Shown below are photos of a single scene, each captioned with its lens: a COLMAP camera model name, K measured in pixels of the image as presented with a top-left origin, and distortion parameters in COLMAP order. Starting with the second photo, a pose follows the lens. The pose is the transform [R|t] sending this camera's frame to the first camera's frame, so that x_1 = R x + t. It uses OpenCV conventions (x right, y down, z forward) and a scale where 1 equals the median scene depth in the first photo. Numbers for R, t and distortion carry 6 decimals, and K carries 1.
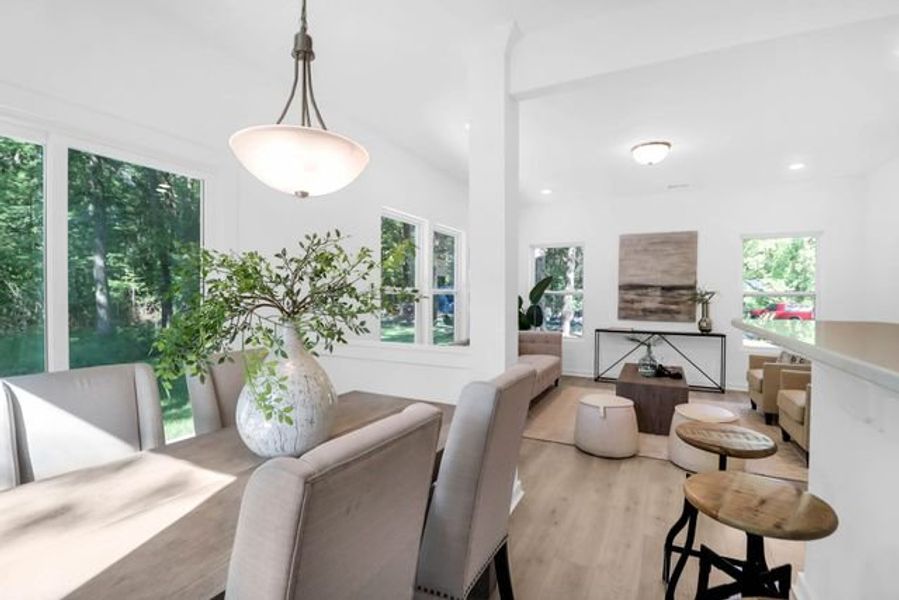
lens RADIAL K [[423.7, 0, 449.5], [0, 423.7, 300.0], [0, 0, 1]] dist [-0.001543, -0.000506]
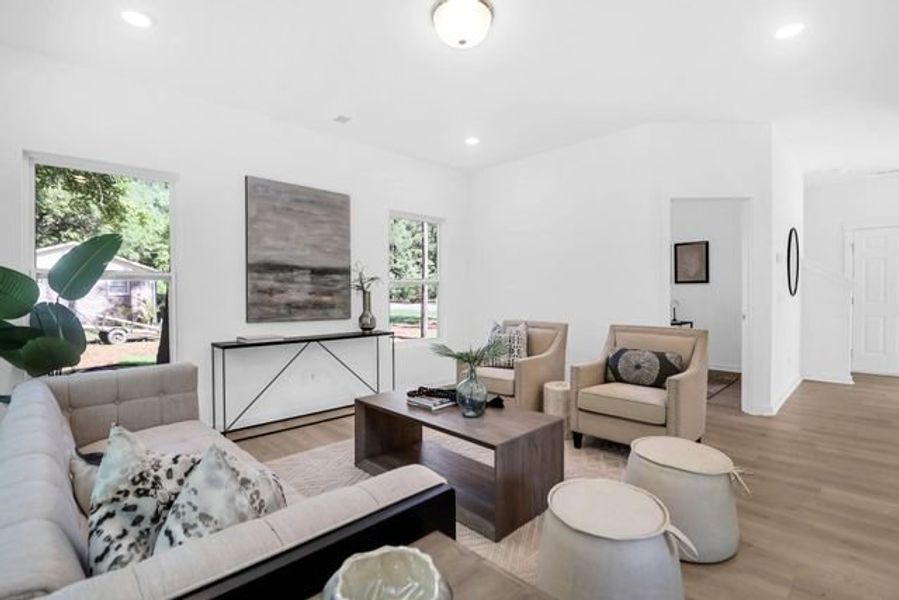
lens RADIAL K [[423.7, 0, 449.5], [0, 423.7, 300.0], [0, 0, 1]] dist [-0.001543, -0.000506]
pose [[0.319844, -0.024400, 0.947156, -0.059956], [0.016198, 0.999663, 0.020282, 0.007630], [-0.947332, 0.008855, 0.320131, 0.581835]]
